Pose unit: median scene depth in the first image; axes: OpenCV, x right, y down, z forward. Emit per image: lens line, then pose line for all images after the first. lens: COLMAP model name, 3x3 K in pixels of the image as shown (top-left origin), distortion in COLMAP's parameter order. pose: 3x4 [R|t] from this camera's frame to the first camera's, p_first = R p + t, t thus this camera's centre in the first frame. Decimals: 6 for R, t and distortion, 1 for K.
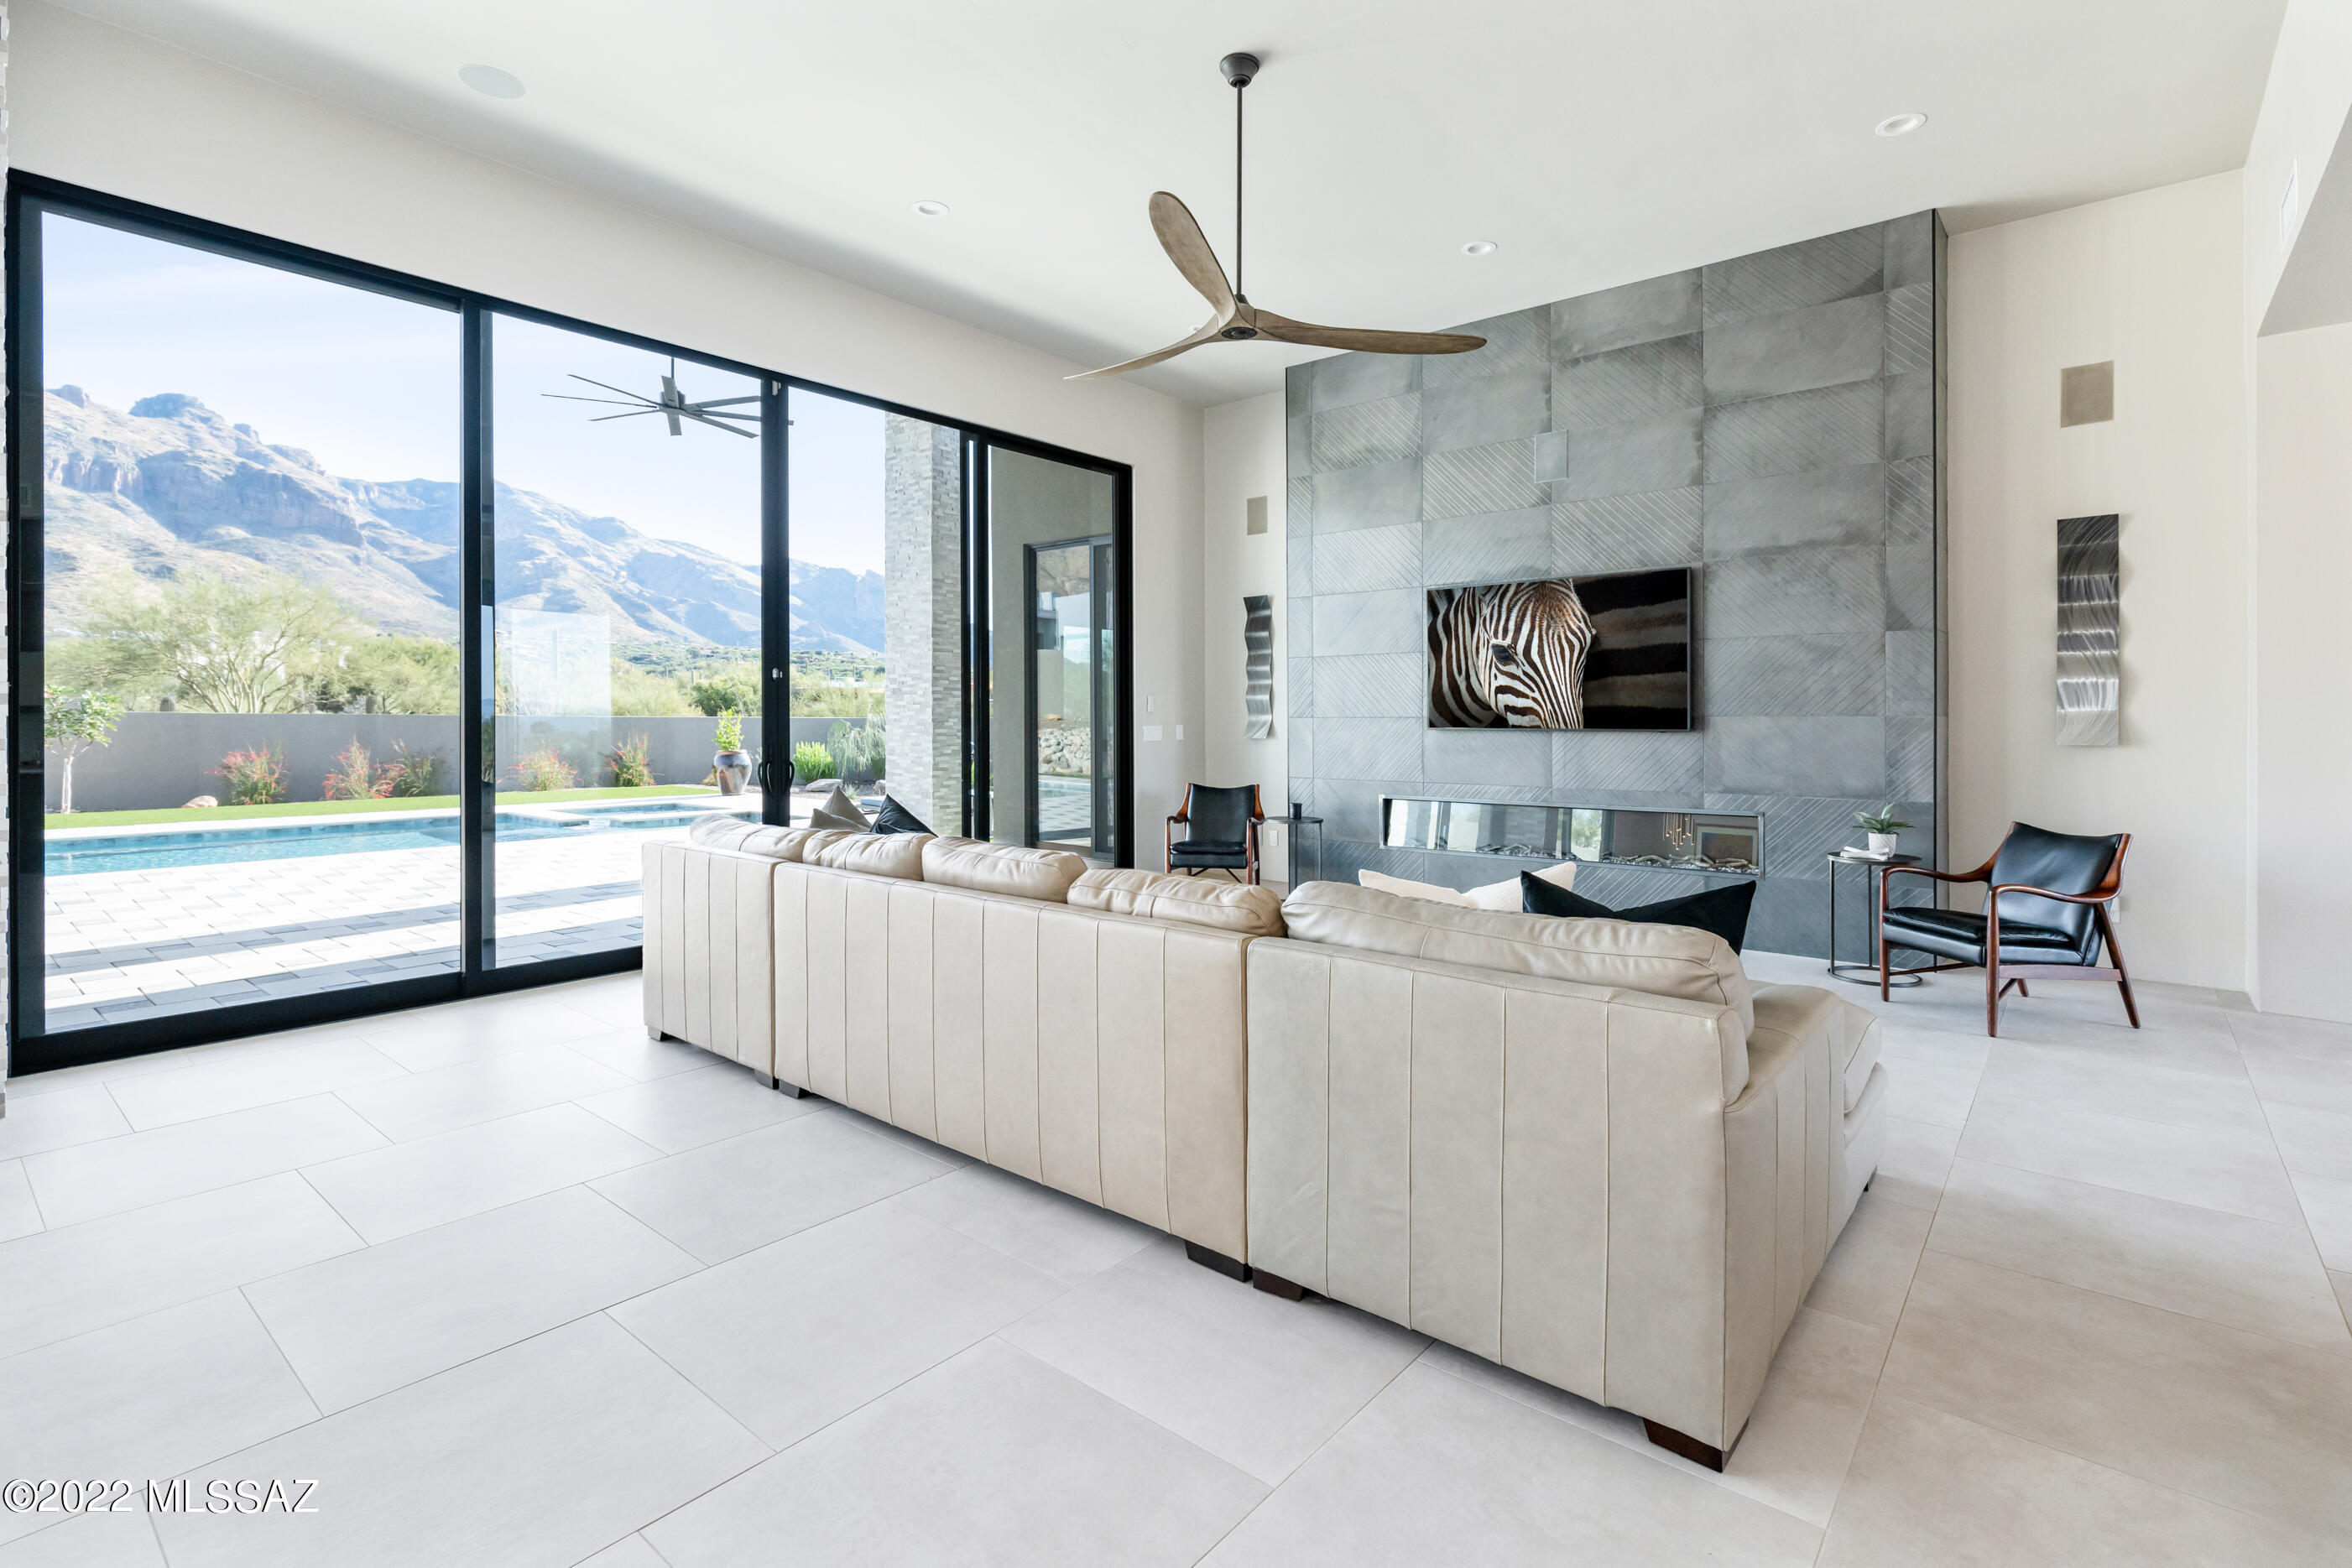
lens RADIAL K [[1094.4, 0, 1175.1], [0, 1094.4, 735.0], [0, 0, 1]] dist [0.005661, -0.000440]
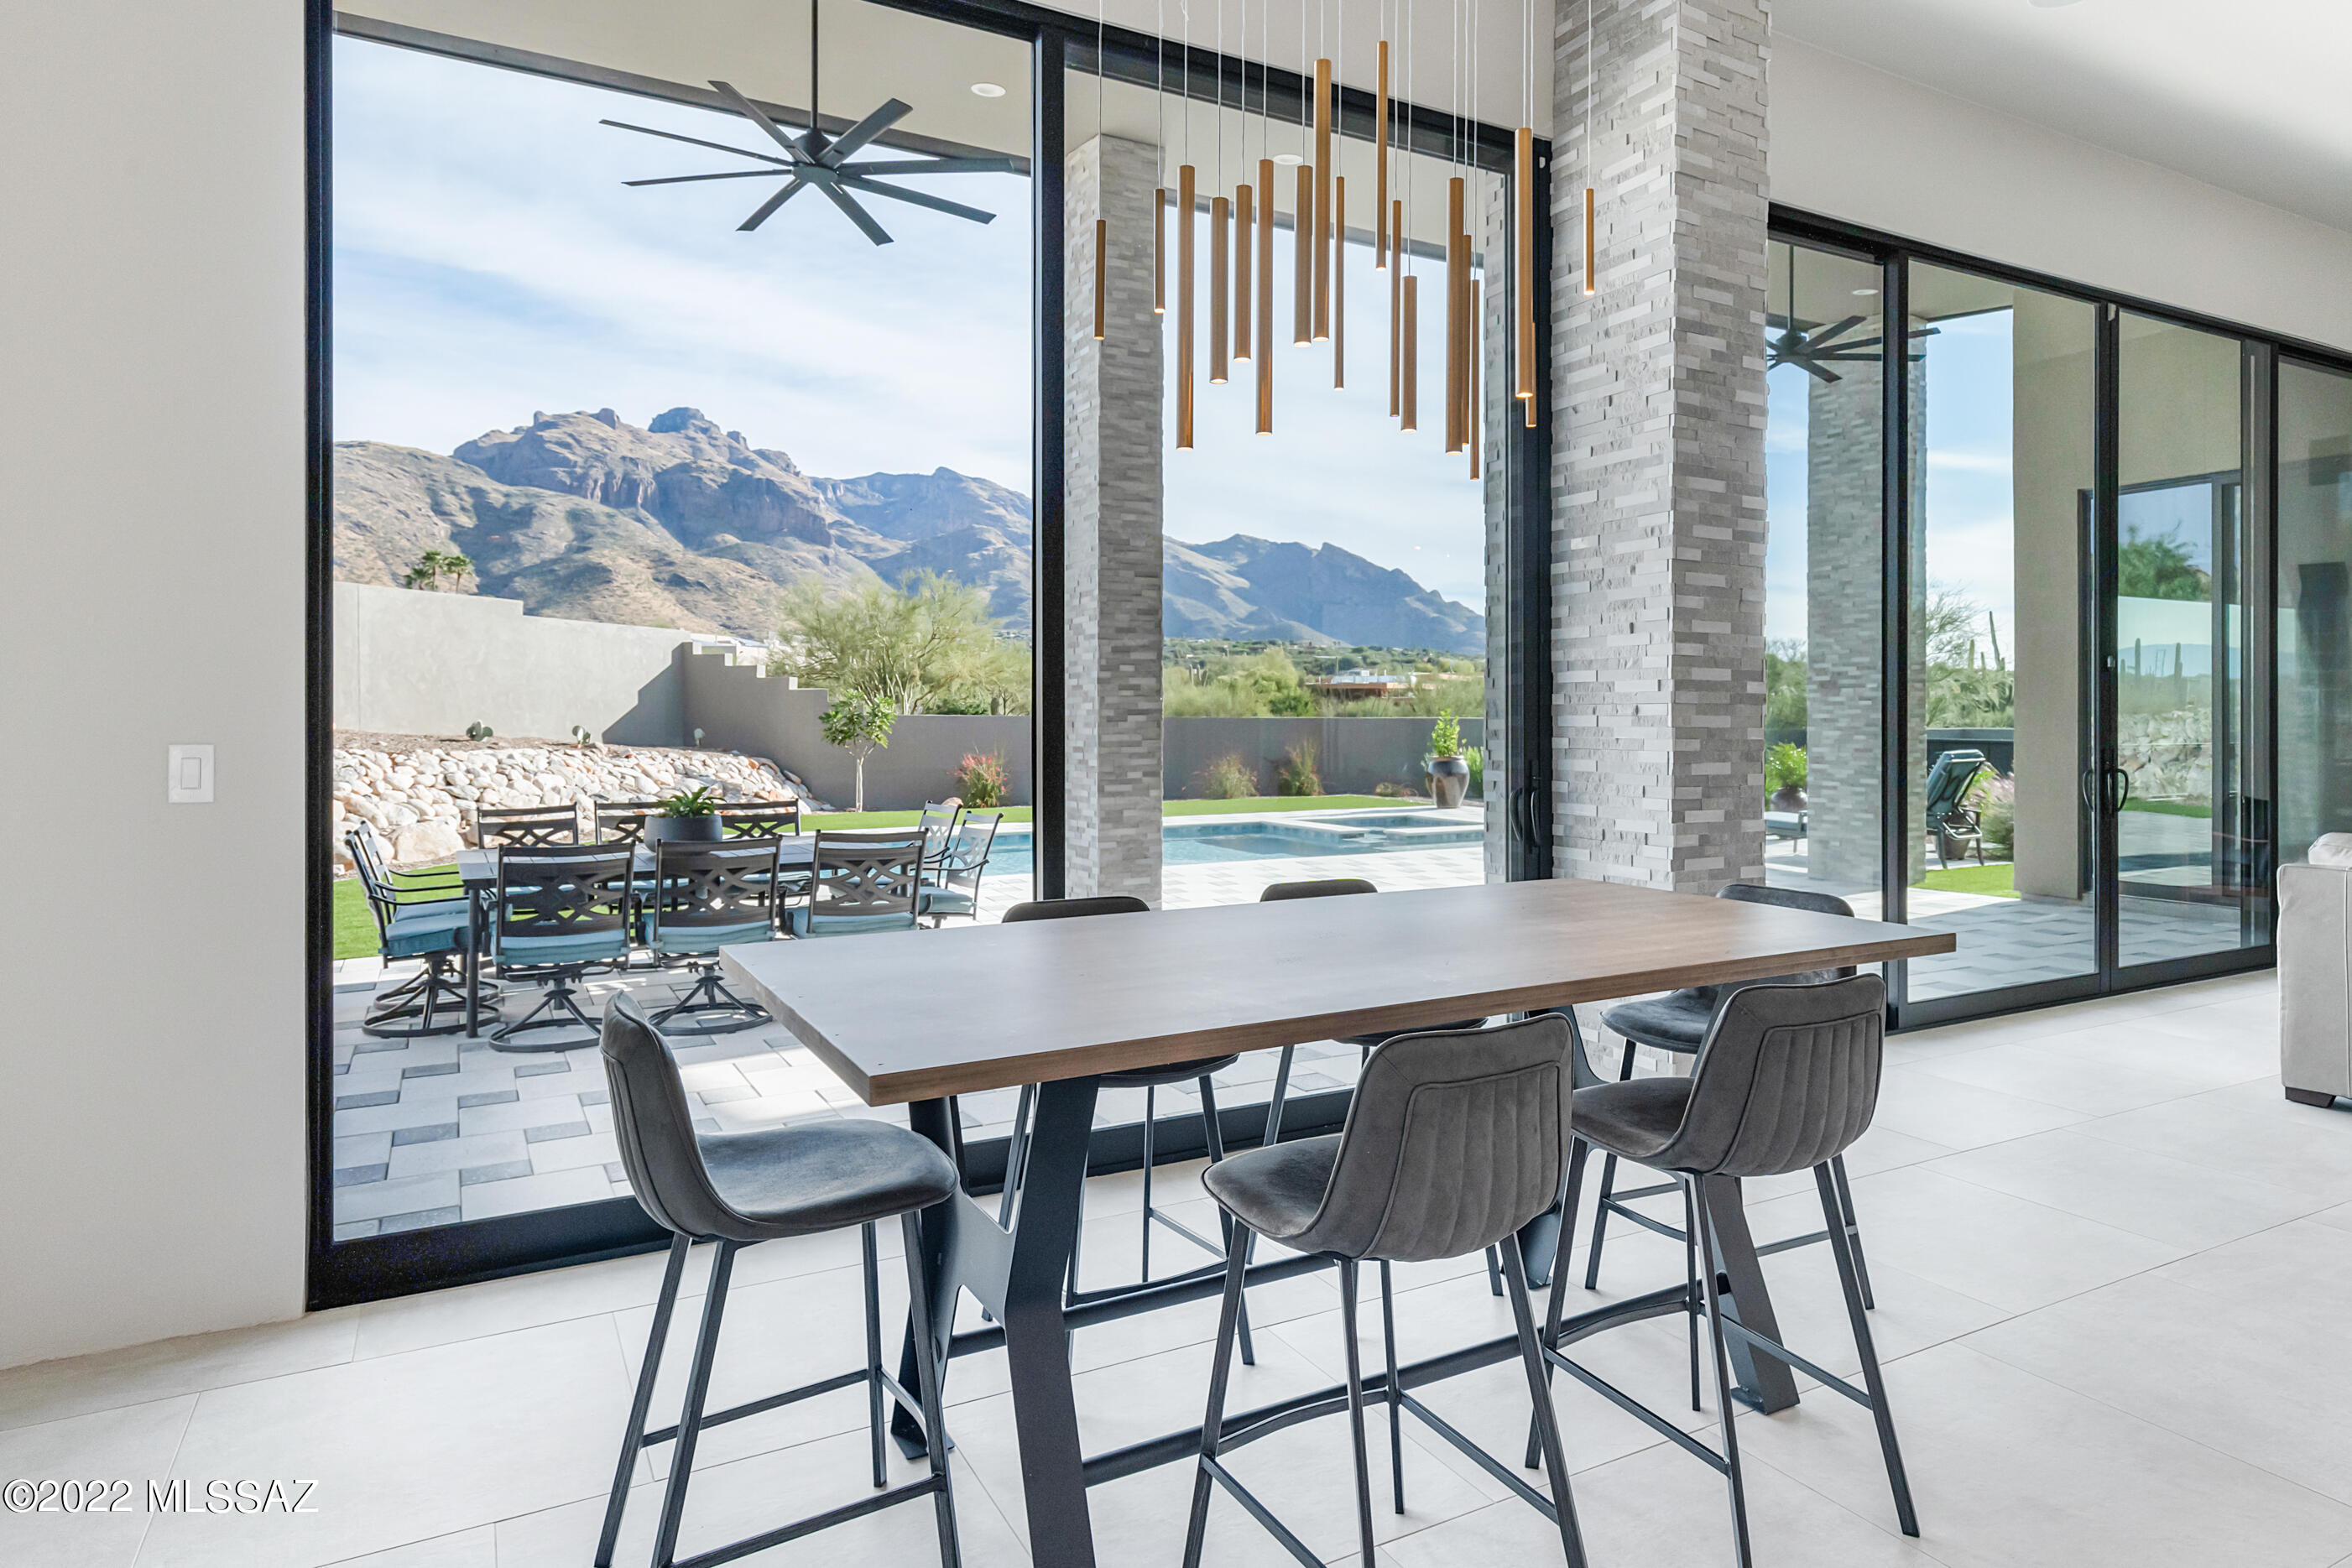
lens RADIAL K [[1337.3, 0, 1178.5], [0, 1337.3, 754.0], [0, 0, 1]] dist [0.012632, -0.000197]
pose [[0.930163, 0.005113, -0.367111, -0.519221], [-0.000843, 0.999930, 0.011790, 0.000252], [0.367145, -0.010657, 0.930102, -0.151198]]
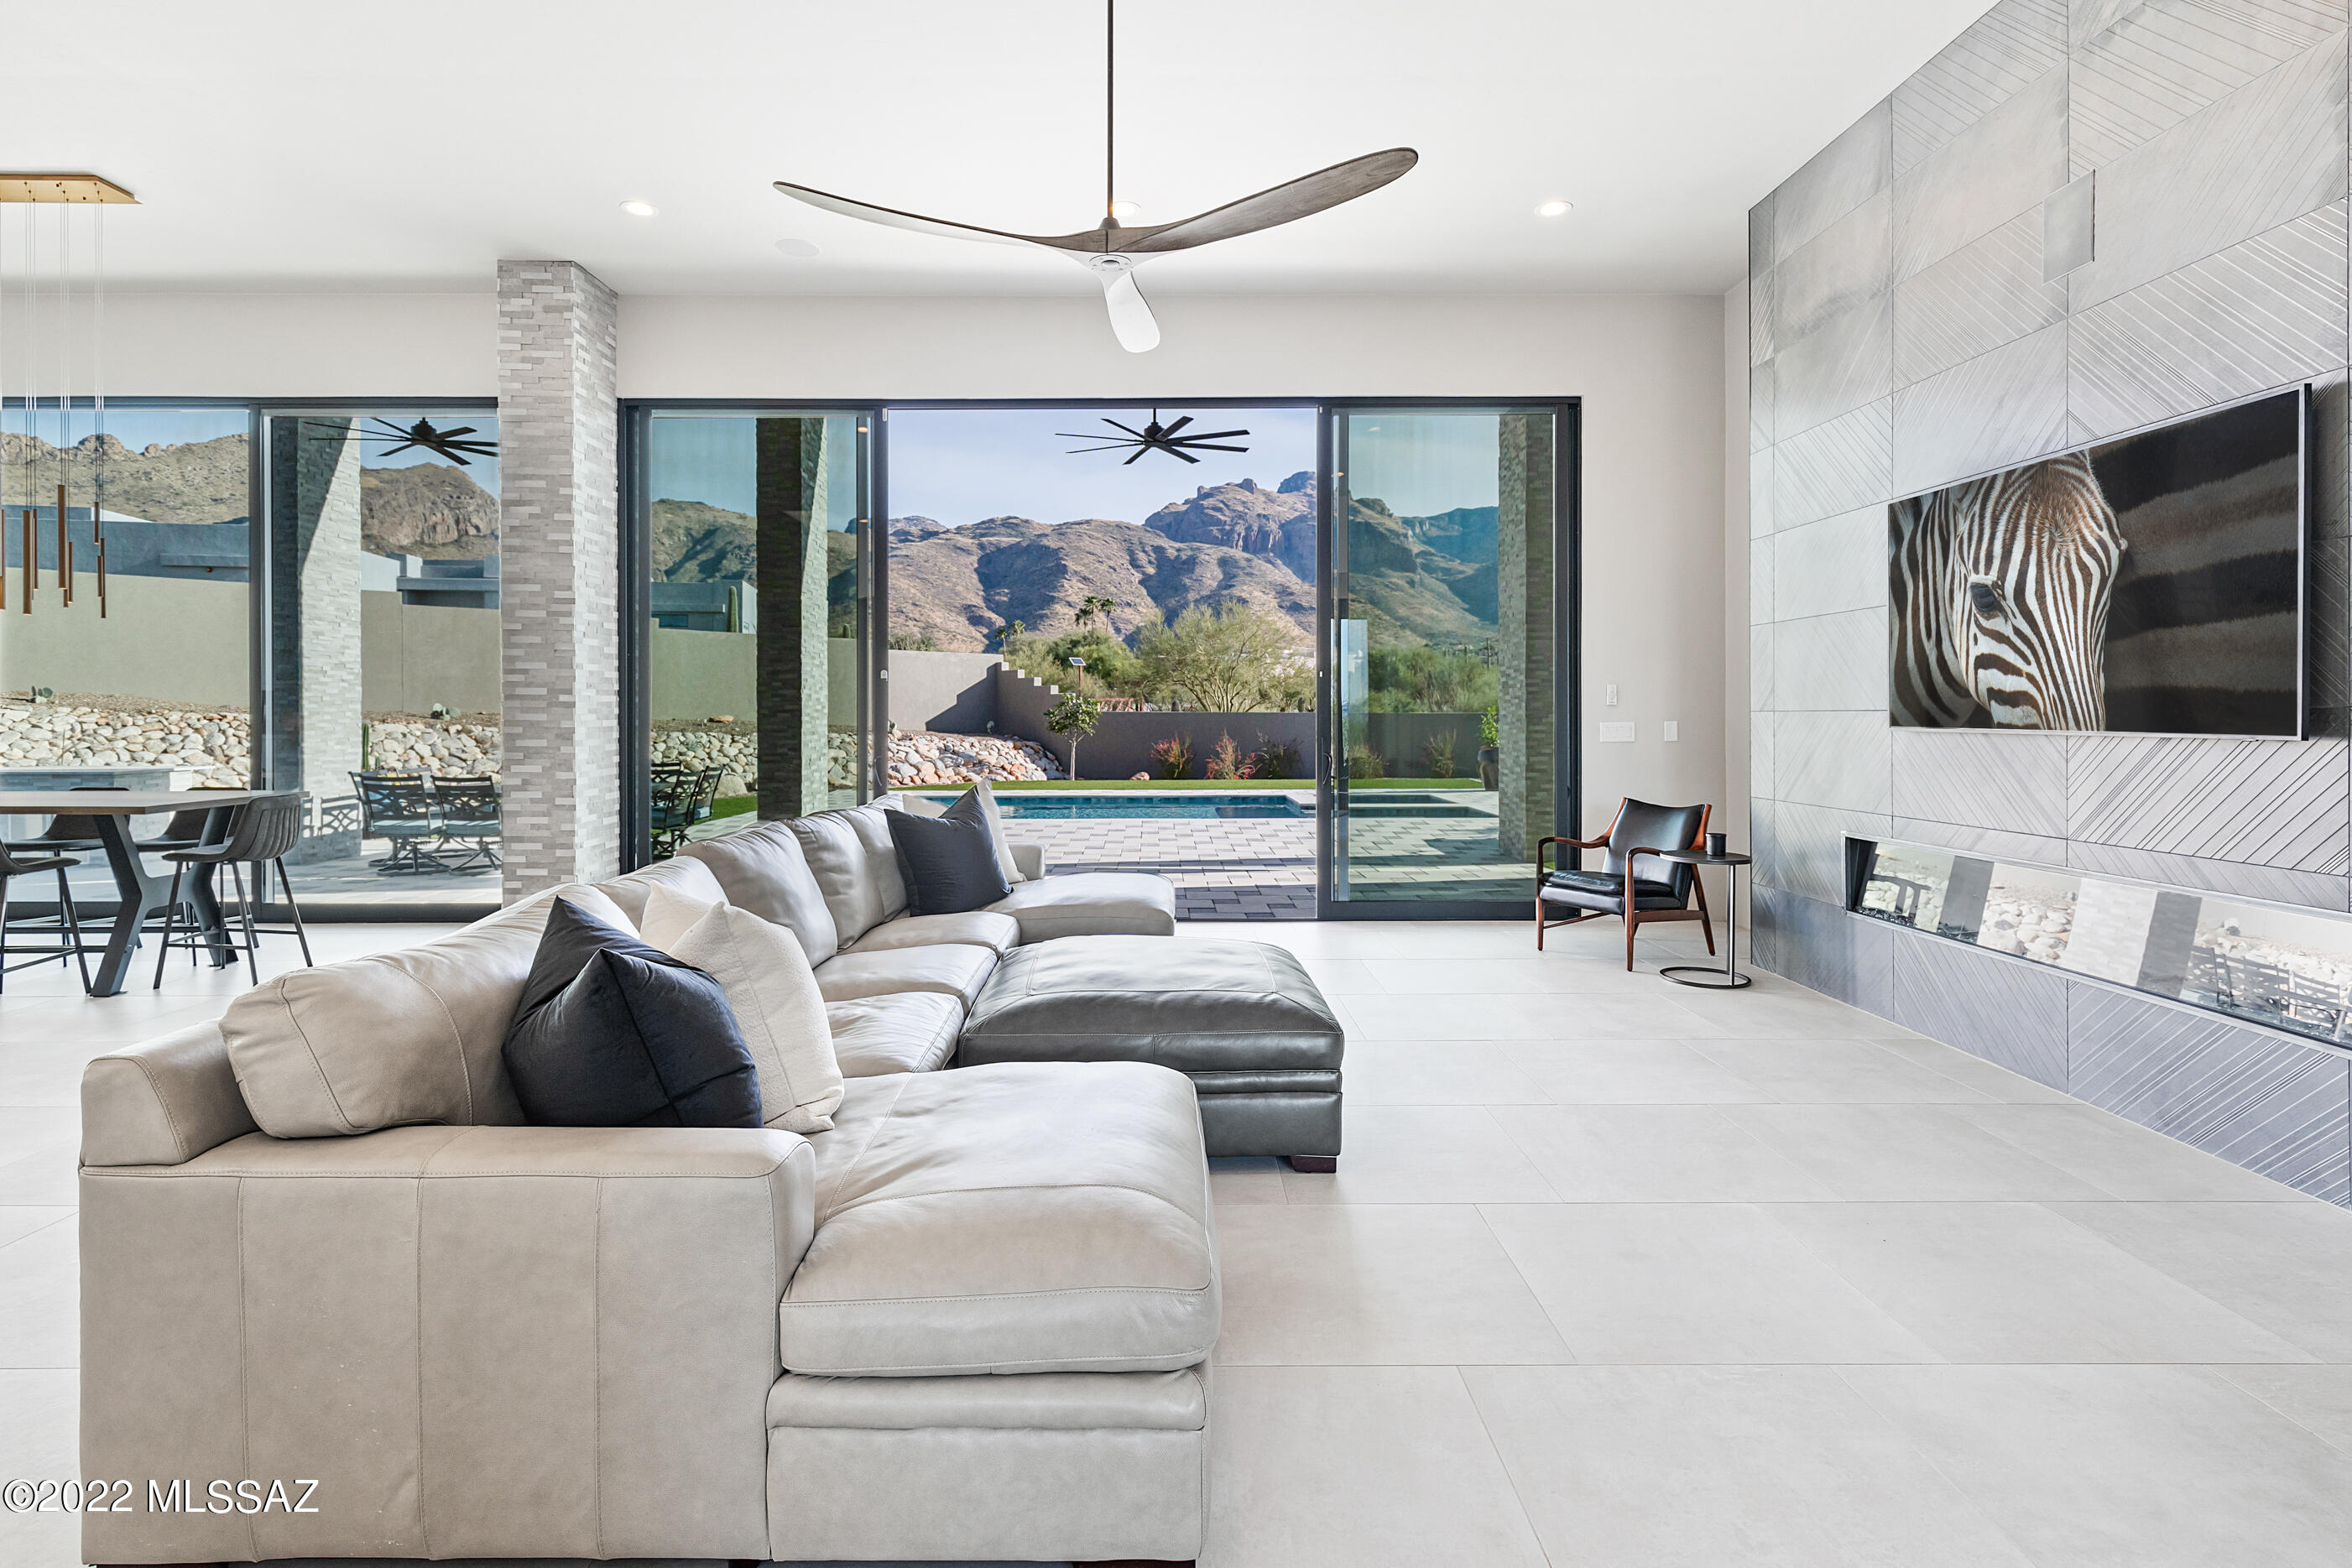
lens RADIAL K [[1094.4, 0, 1162.0], [0, 1094.4, 767.1], [0, 0, 1]] dist [0.005661, -0.000440]
pose [[0.644140, 0.033895, -0.764157, 0.422789], [-0.008162, 0.999265, 0.037443, -0.003872], [0.764864, -0.017882, 0.643943, 0.271821]]
